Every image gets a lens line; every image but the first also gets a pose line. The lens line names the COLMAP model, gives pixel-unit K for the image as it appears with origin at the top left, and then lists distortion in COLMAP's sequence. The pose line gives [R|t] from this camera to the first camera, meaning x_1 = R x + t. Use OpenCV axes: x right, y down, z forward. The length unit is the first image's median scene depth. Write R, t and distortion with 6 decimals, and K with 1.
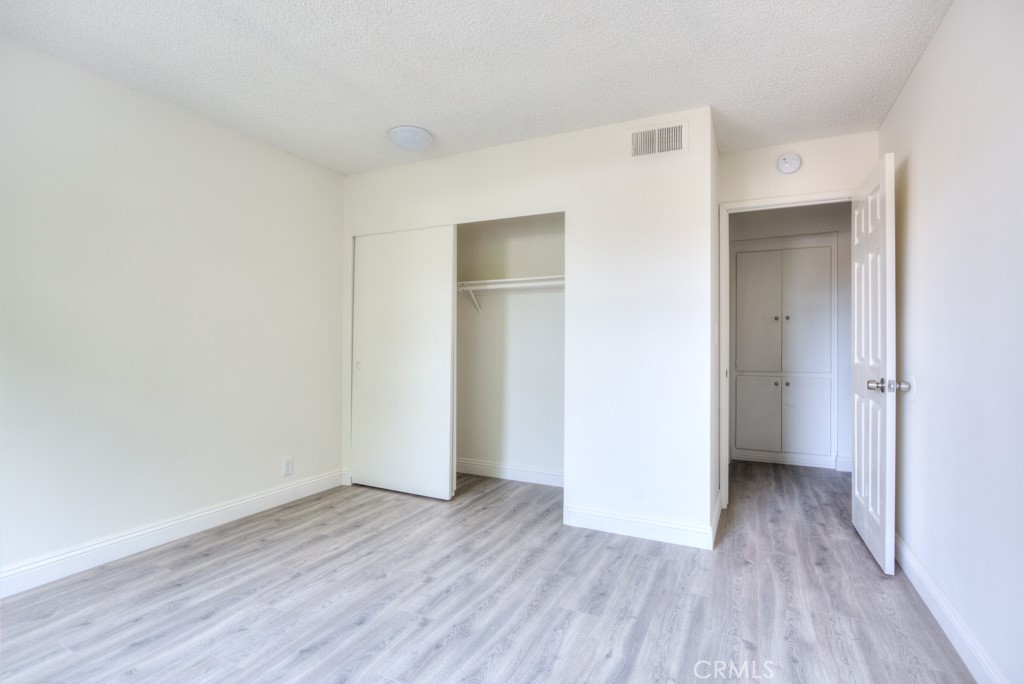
lens RADIAL K [[494.1, 0, 513.4], [0, 494.1, 343.3], [0, 0, 1]] dist [0.002416, 0.000707]
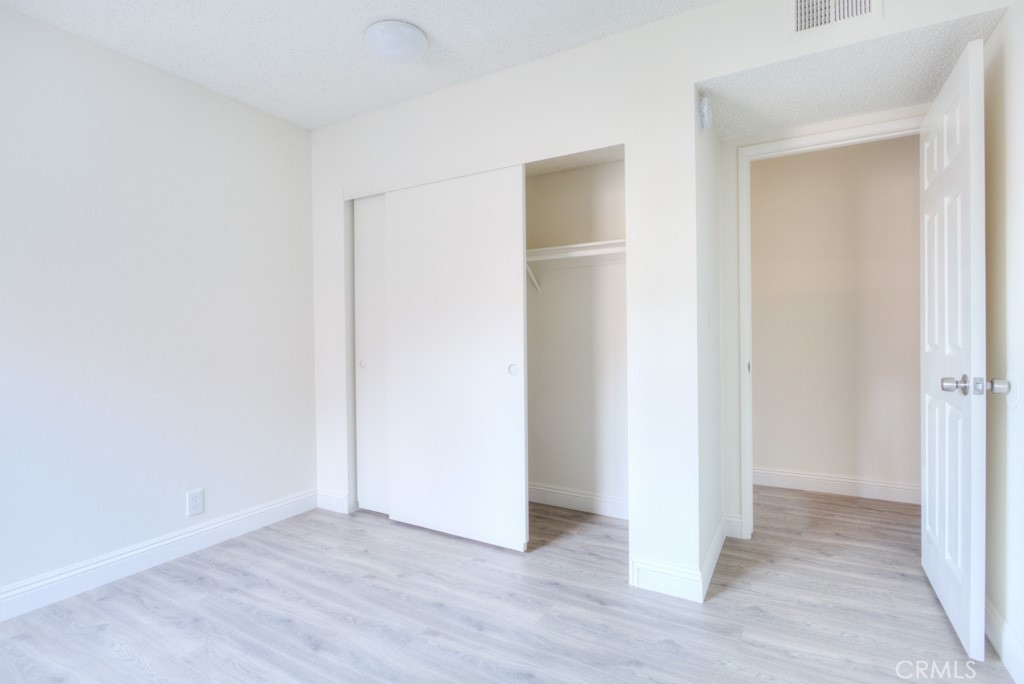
lens RADIAL K [[494.1, 0, 512.8], [0, 494.1, 341.6], [0, 0, 1]] dist [0.002416, 0.000707]
pose [[0.994403, -0.016084, -0.104418, 0.187982], [0.017961, 0.999693, 0.017055, 0.002175], [0.104112, -0.018835, 0.994387, 0.243261]]
